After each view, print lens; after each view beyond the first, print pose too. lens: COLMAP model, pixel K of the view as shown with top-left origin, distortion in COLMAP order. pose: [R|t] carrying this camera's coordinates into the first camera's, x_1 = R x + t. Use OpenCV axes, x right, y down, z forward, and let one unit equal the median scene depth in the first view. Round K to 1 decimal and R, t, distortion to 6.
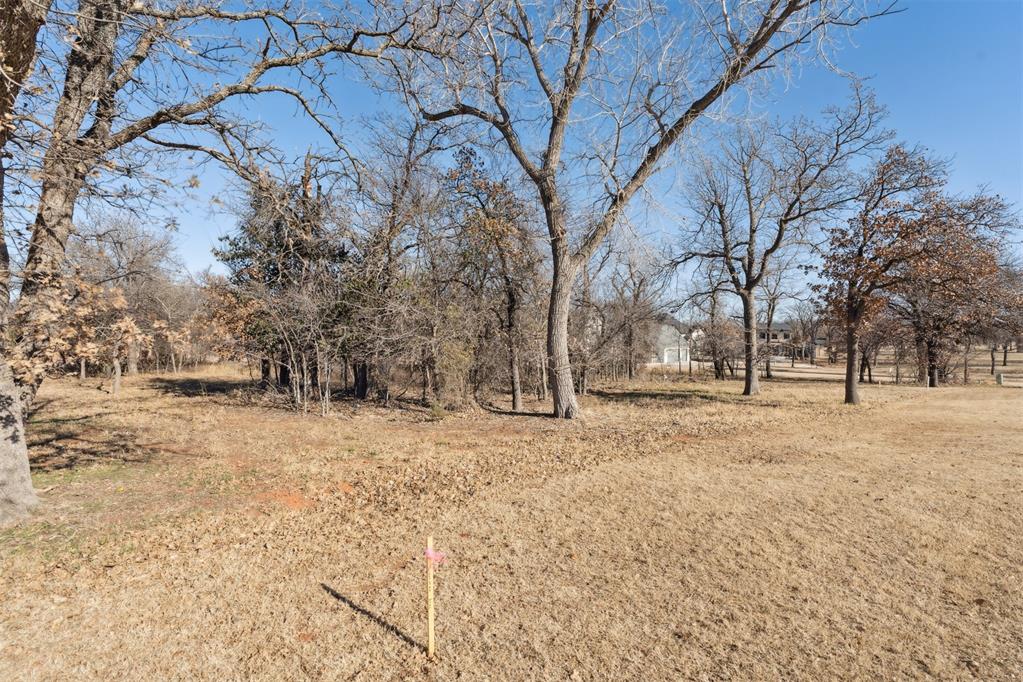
lens RADIAL K [[462.5, 0, 509.2], [0, 462.5, 341.5], [0, 0, 1]] dist [0.003083, 0.001601]
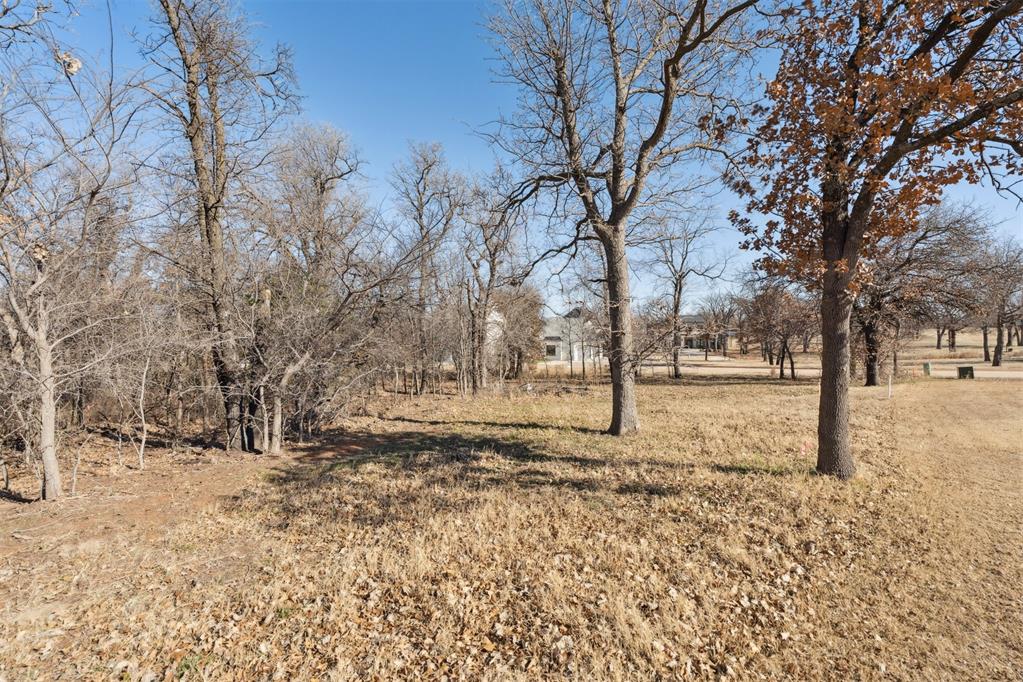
lens RADIAL K [[462.5, 0, 513.5], [0, 462.5, 340.6], [0, 0, 1]] dist [0.003083, 0.001601]
pose [[0.987863, -0.027507, 0.152872, 0.320261], [0.027442, 0.999620, 0.002531, 0.010409], [-0.152883, 0.001695, 0.988243, 0.506176]]
